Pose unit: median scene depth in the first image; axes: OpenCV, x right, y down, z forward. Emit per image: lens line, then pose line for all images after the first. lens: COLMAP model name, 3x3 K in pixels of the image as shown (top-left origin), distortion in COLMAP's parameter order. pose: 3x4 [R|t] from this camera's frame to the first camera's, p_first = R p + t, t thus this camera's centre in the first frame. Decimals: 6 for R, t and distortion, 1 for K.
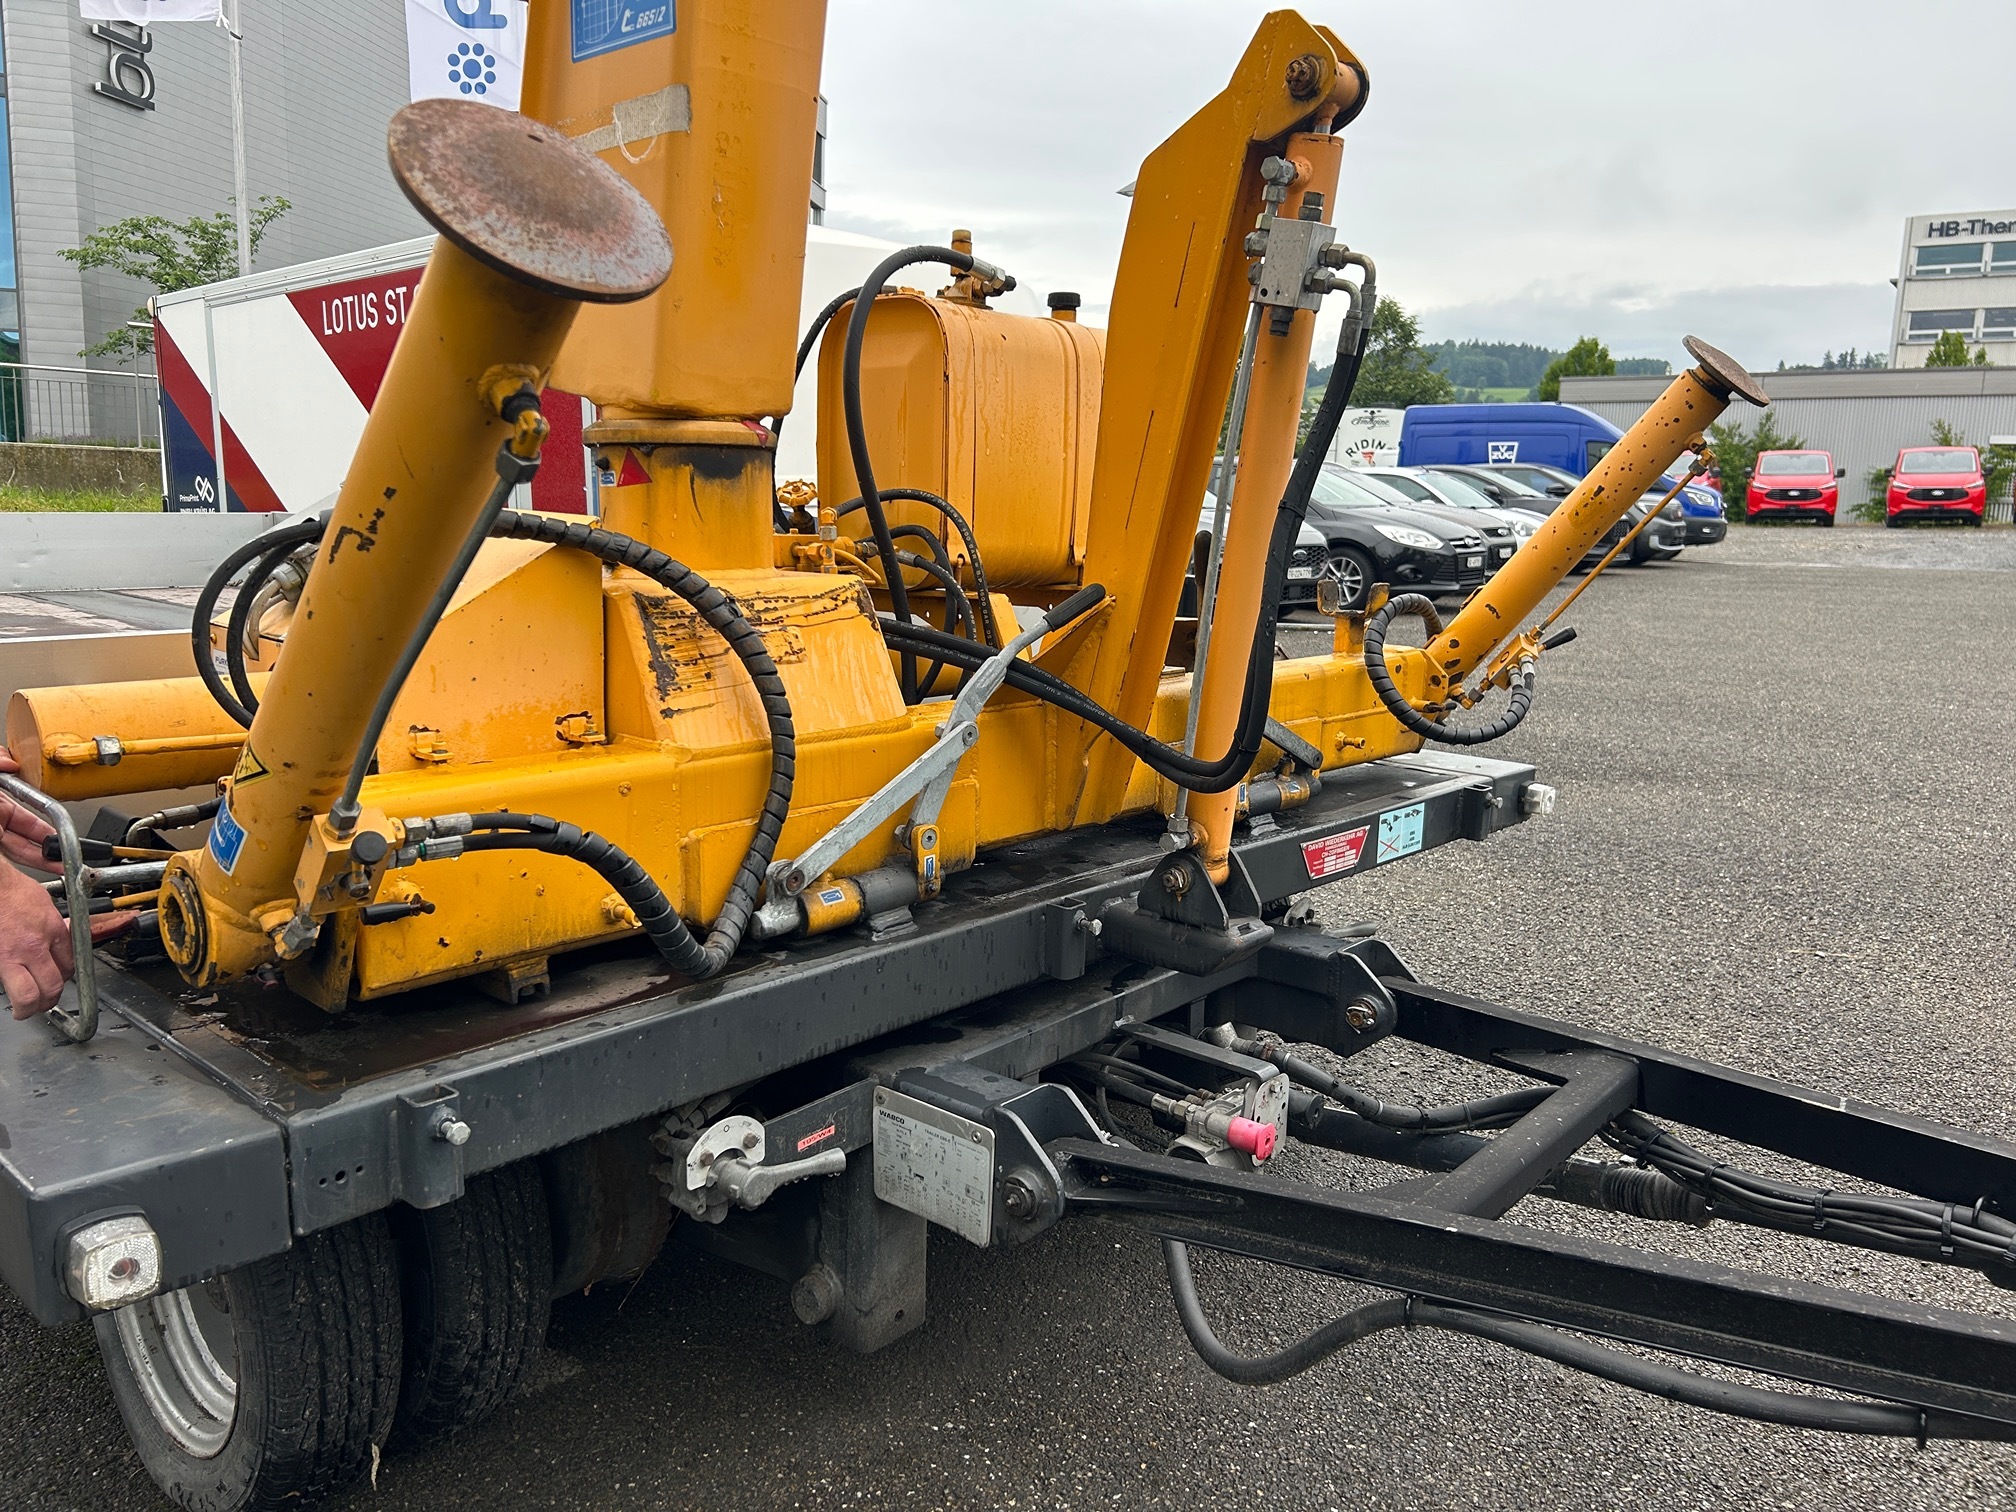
lens RADIAL K [[1539.7, 0, 1008.0], [0, 1539.7, 756.0], [0, 0, 1]] dist [0.043349, -0.069540]
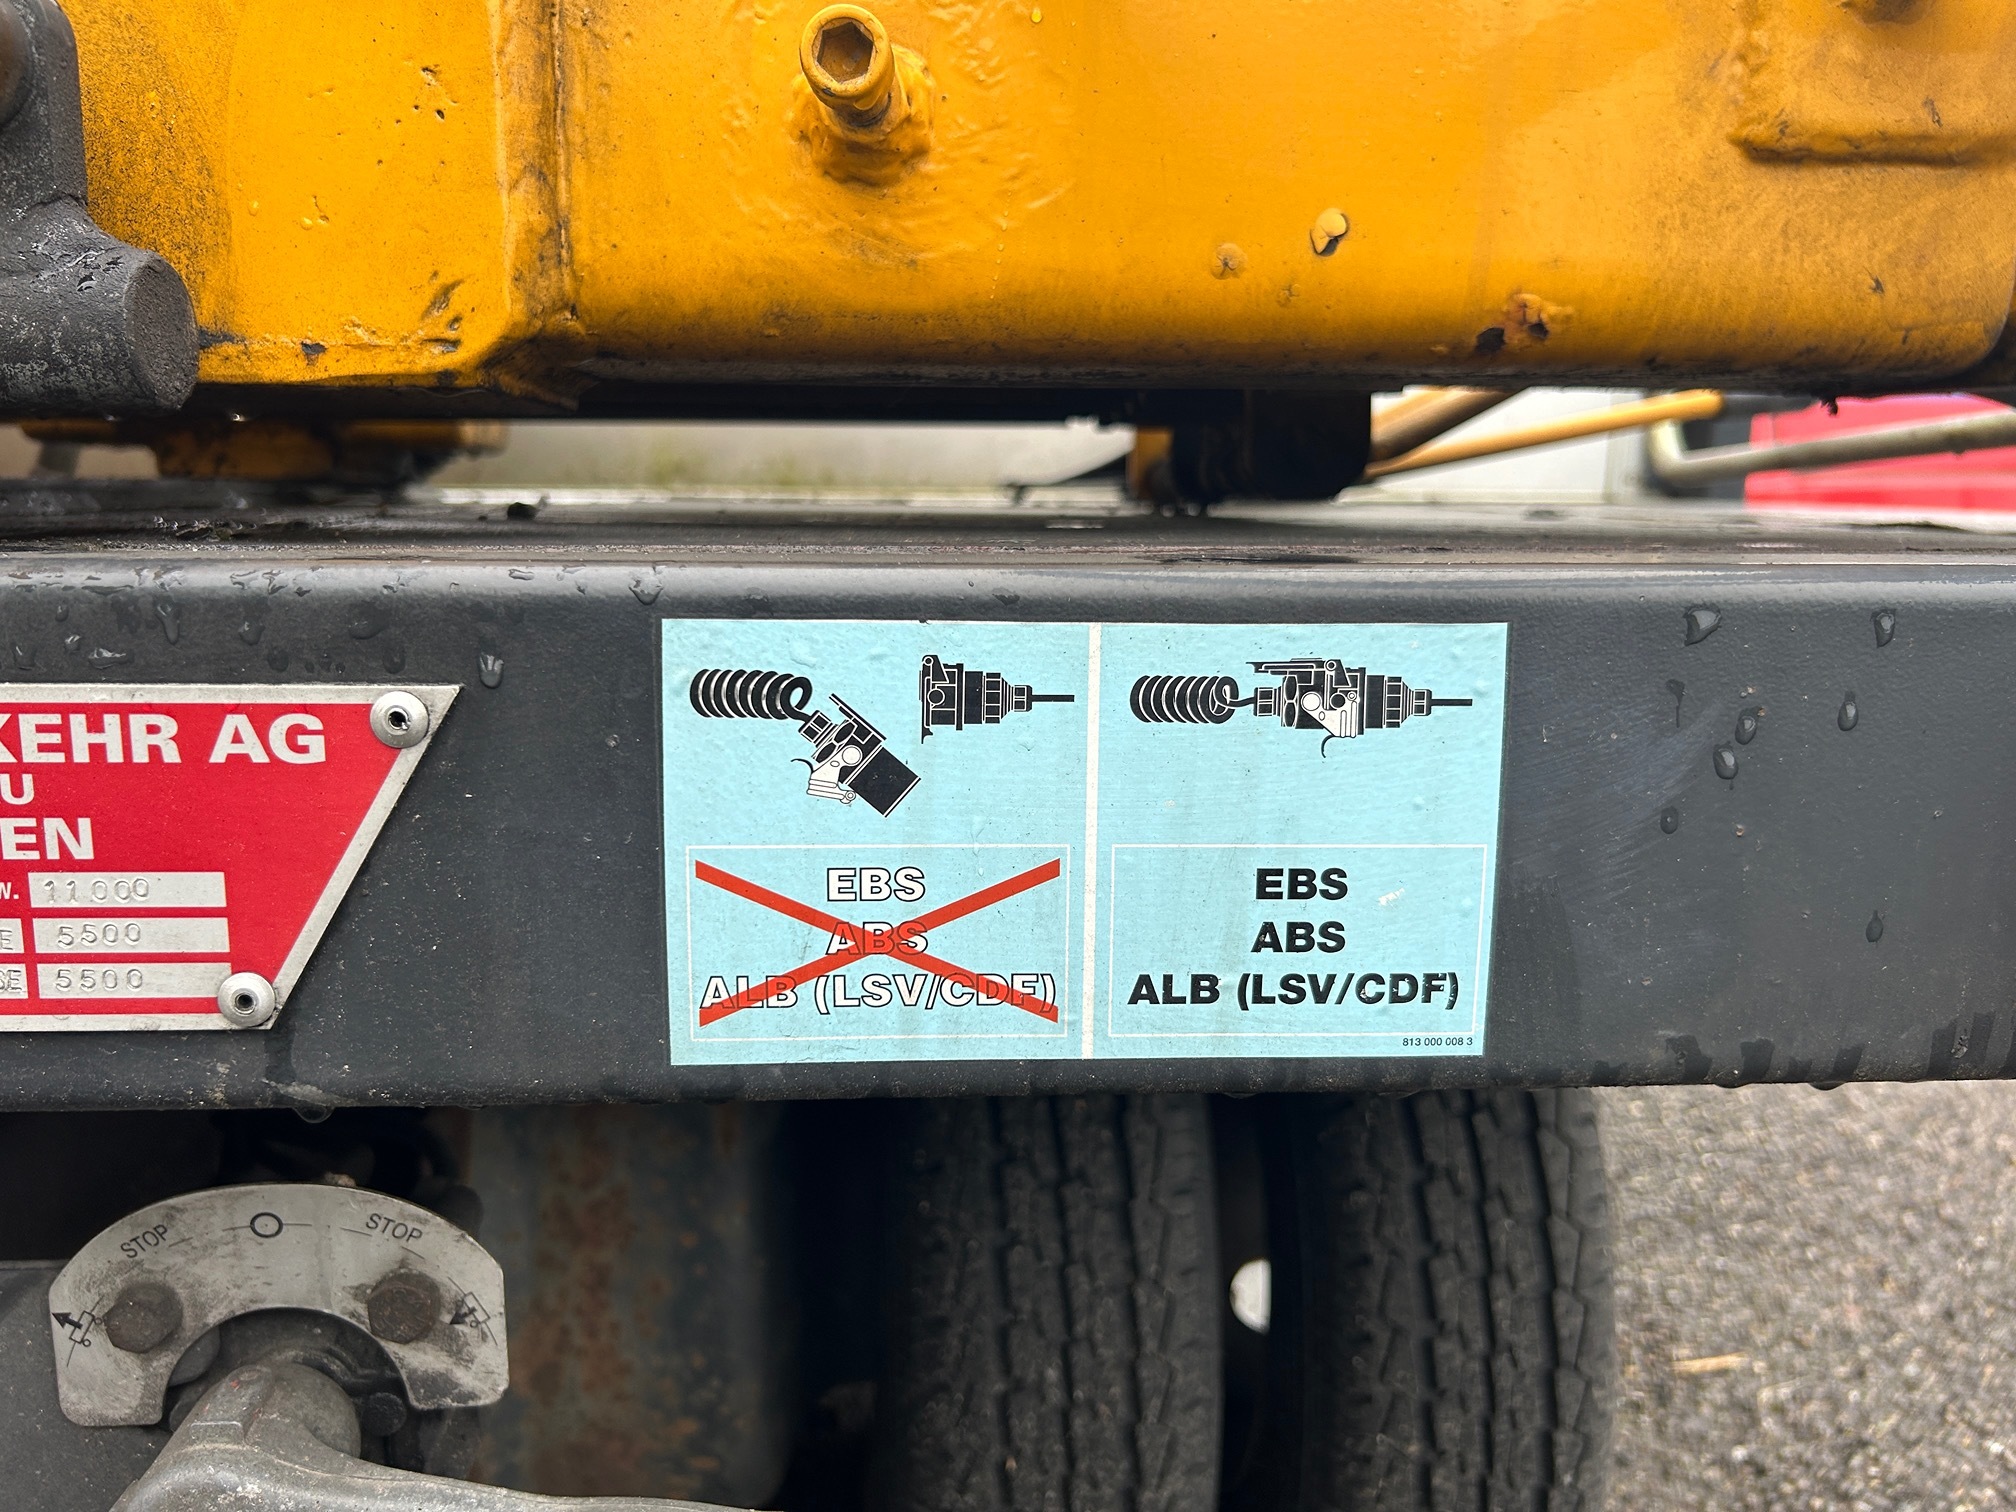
lens RADIAL K [[1555.1, 0, 1000.0], [0, 1555.1, 709.5], [0, 0, 1]] dist [0.004102, -0.021162]
pose [[0.711682, 0.086051, -0.697211, 0.468449], [-0.117707, 0.993045, 0.002414, 0.058051], [0.692570, 0.080348, 0.716862, 1.320798]]
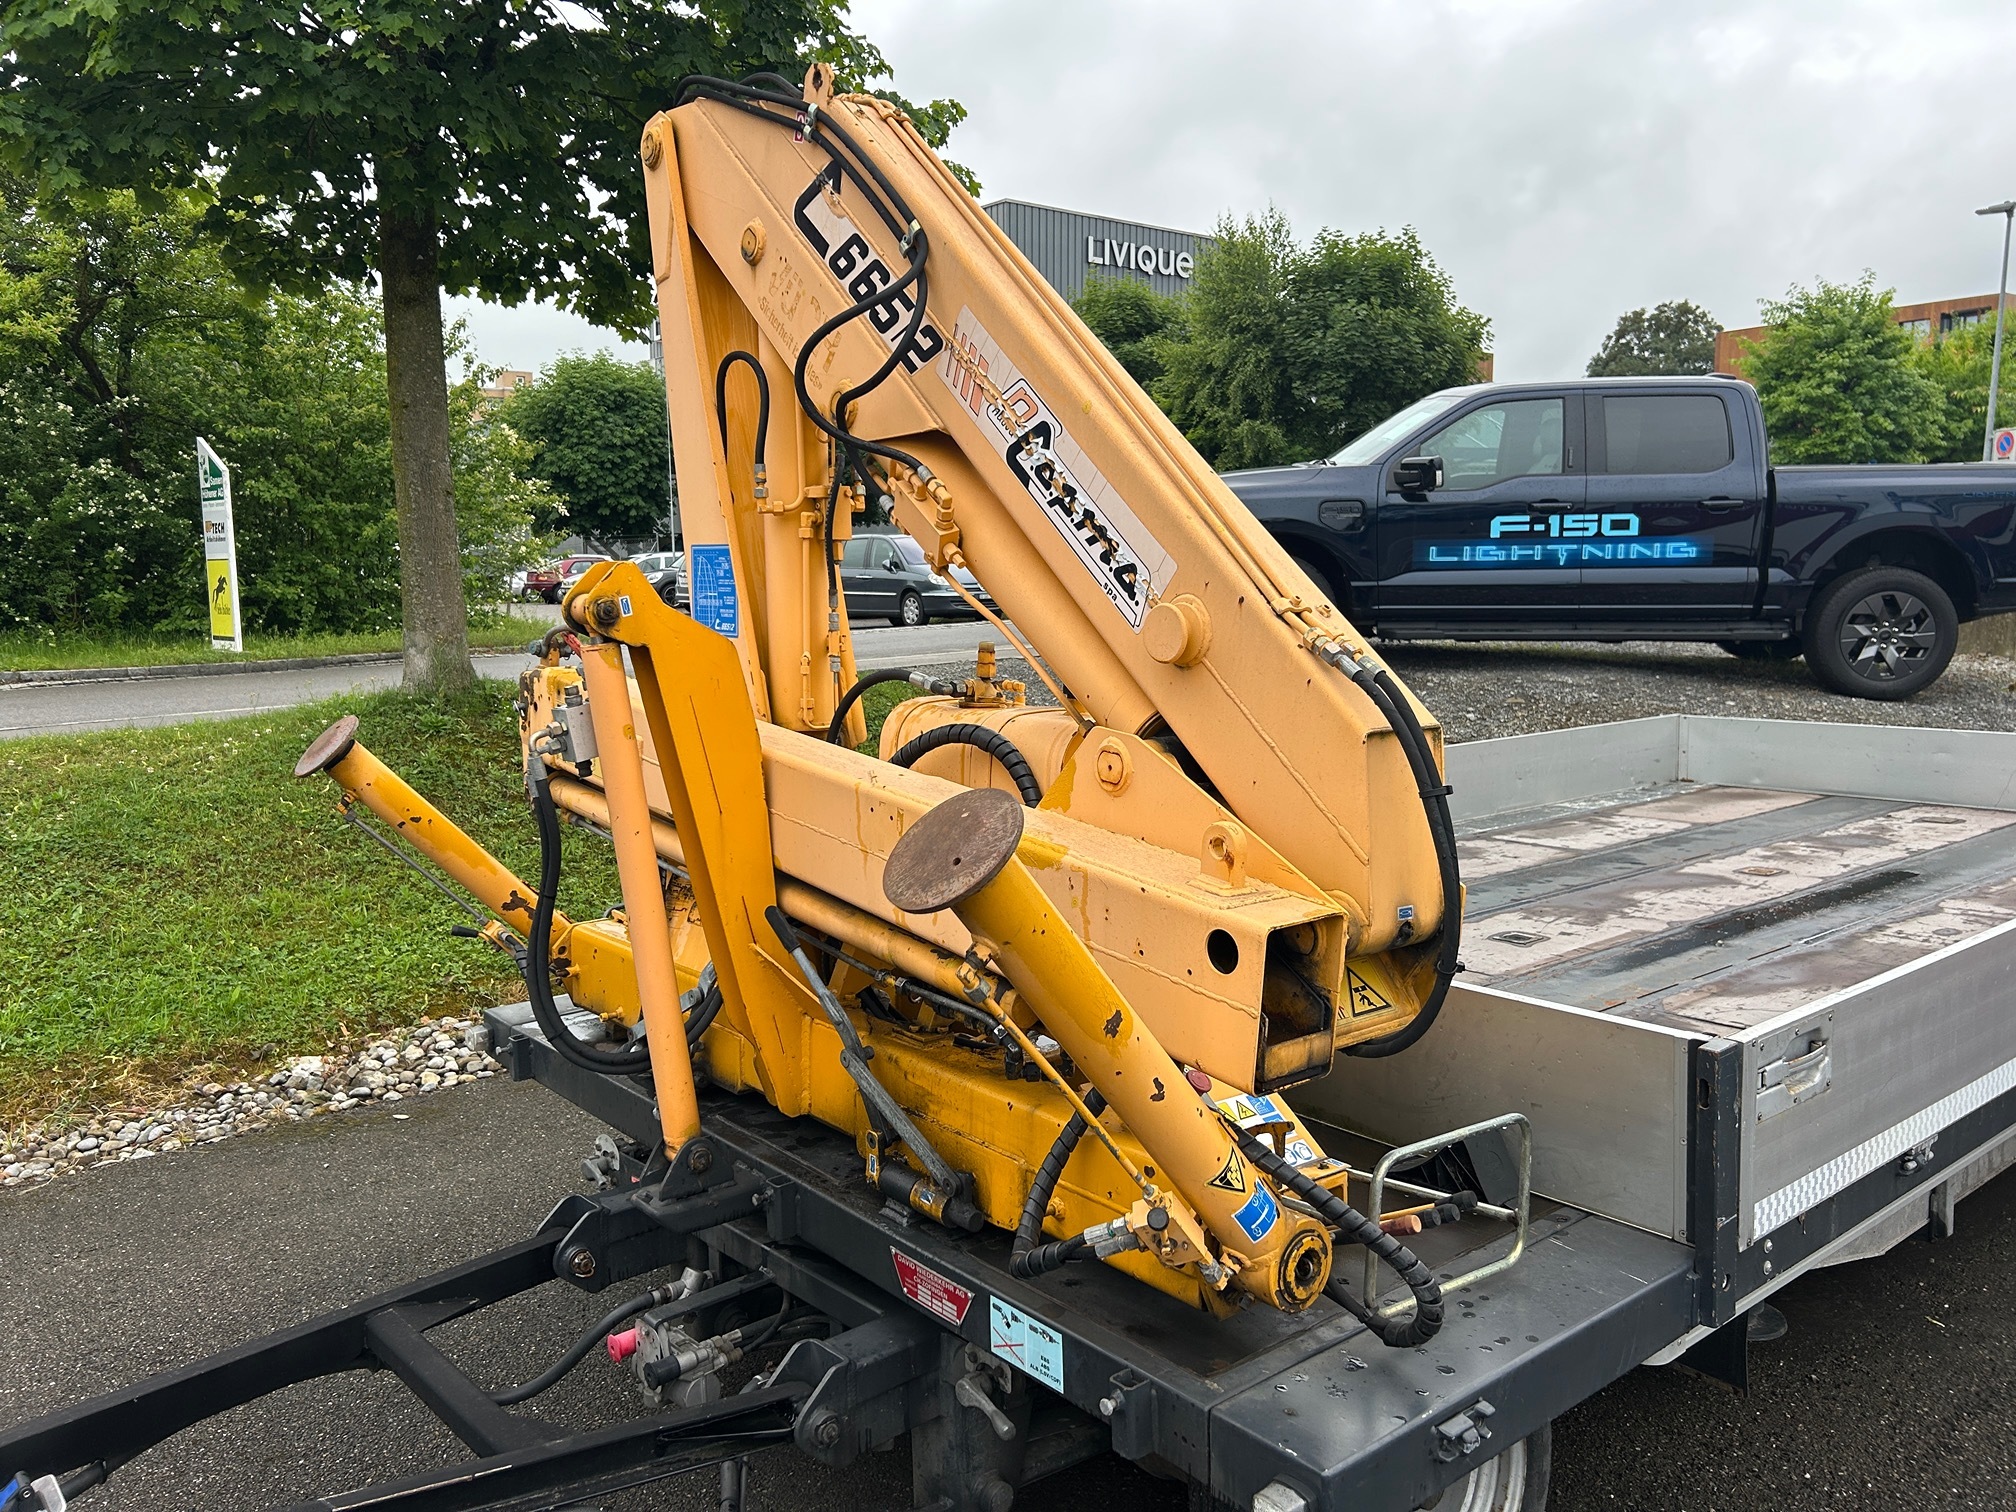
lens RADIAL K [[1526.8, 0, 997.7], [0, 1526.8, 746.0], [0, 0, 1]] dist [0.044921, -0.045059]
pose [[-0.147906, 0.088905, -0.984997, 1.479149], [-0.156207, 0.981350, 0.112031, -0.501813], [0.976588, 0.170434, -0.131260, 1.495505]]
